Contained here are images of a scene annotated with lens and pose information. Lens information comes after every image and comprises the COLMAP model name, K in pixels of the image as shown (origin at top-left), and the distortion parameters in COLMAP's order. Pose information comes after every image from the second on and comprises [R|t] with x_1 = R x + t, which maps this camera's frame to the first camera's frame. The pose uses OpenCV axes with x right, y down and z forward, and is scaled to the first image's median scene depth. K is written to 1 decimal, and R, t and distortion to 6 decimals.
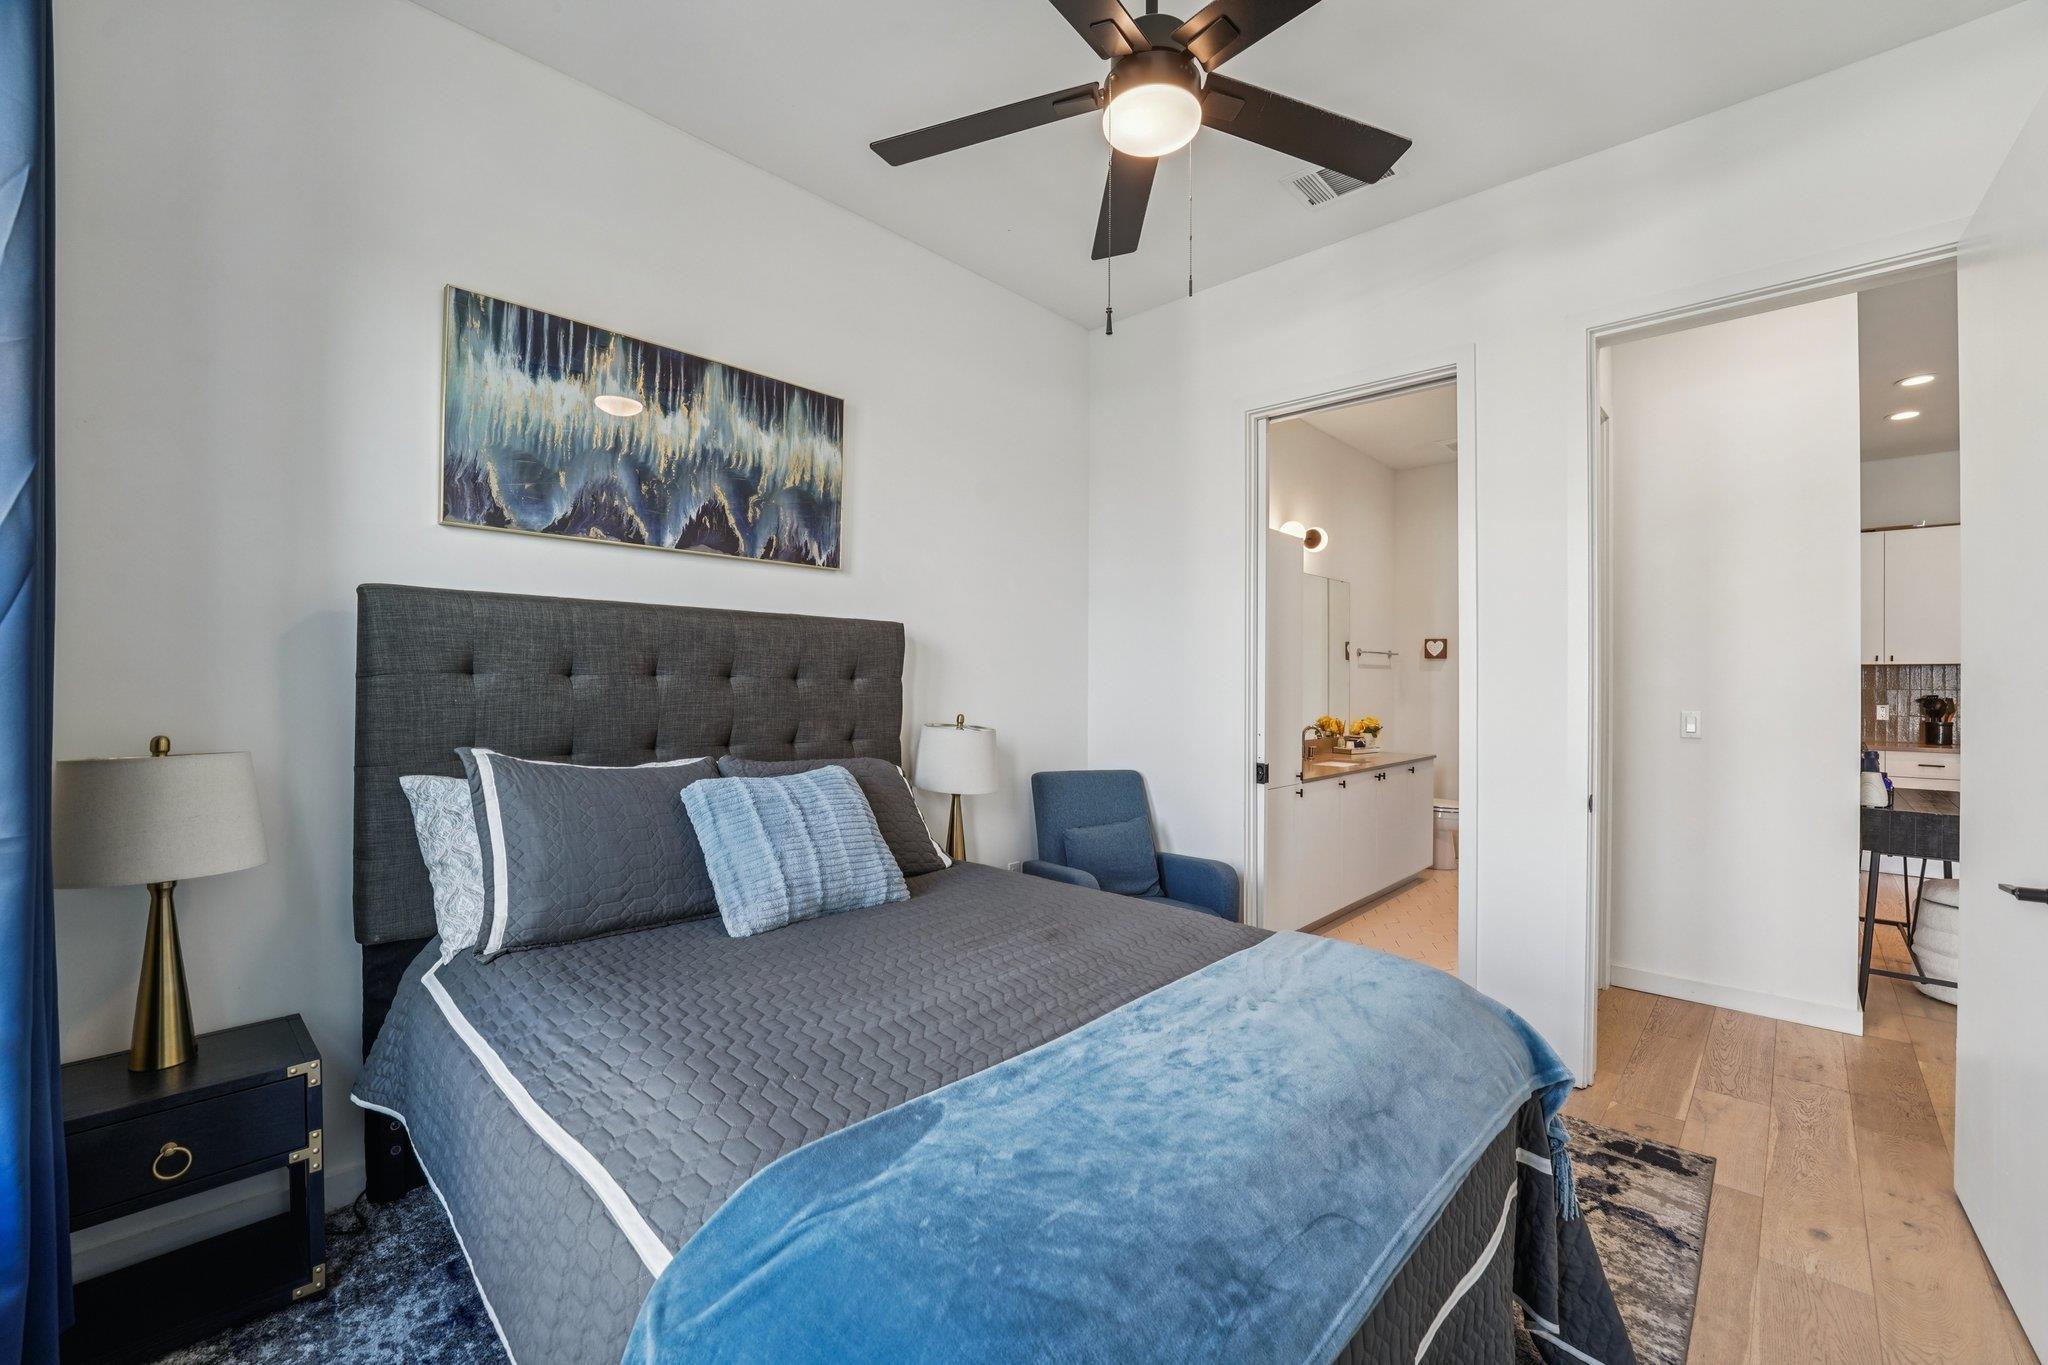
lens RADIAL K [[840.9, 0, 1008.6], [0, 840.9, 685.6], [0, 0, 1]] dist [-0.028550, 0.003192]
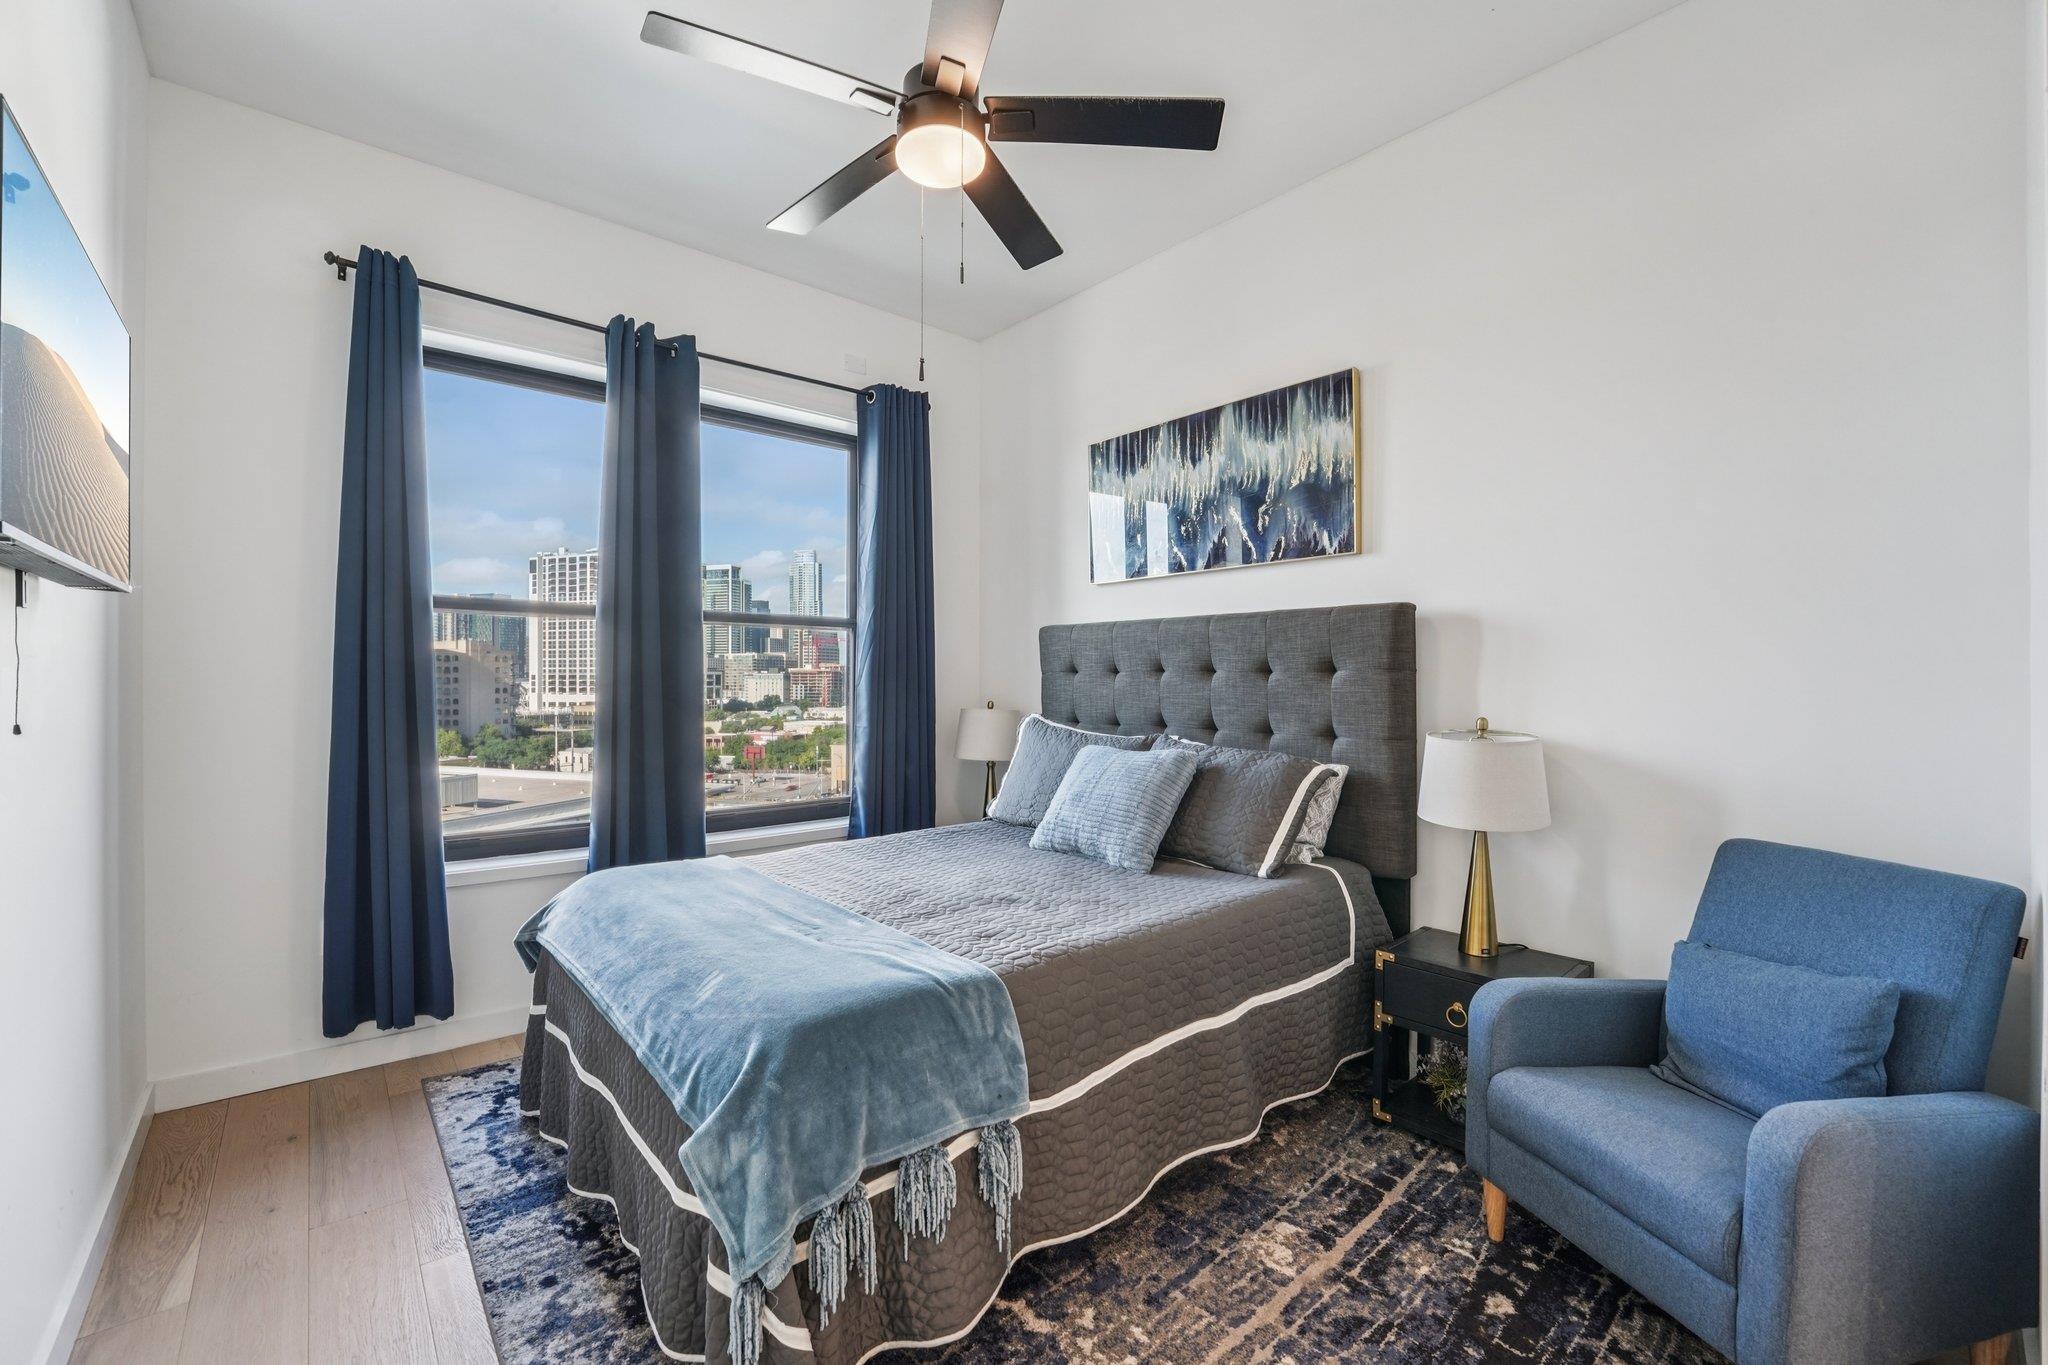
lens RADIAL K [[840.9, 0, 1024.3], [0, 840.9, 679.6], [0, 0, 1]] dist [-0.028550, 0.003192]
pose [[-0.083803, -0.005652, -0.996466, 0.813147], [-0.000649, 0.999984, -0.005618, 0.007254], [0.996482, 0.000176, -0.083805, 0.781456]]
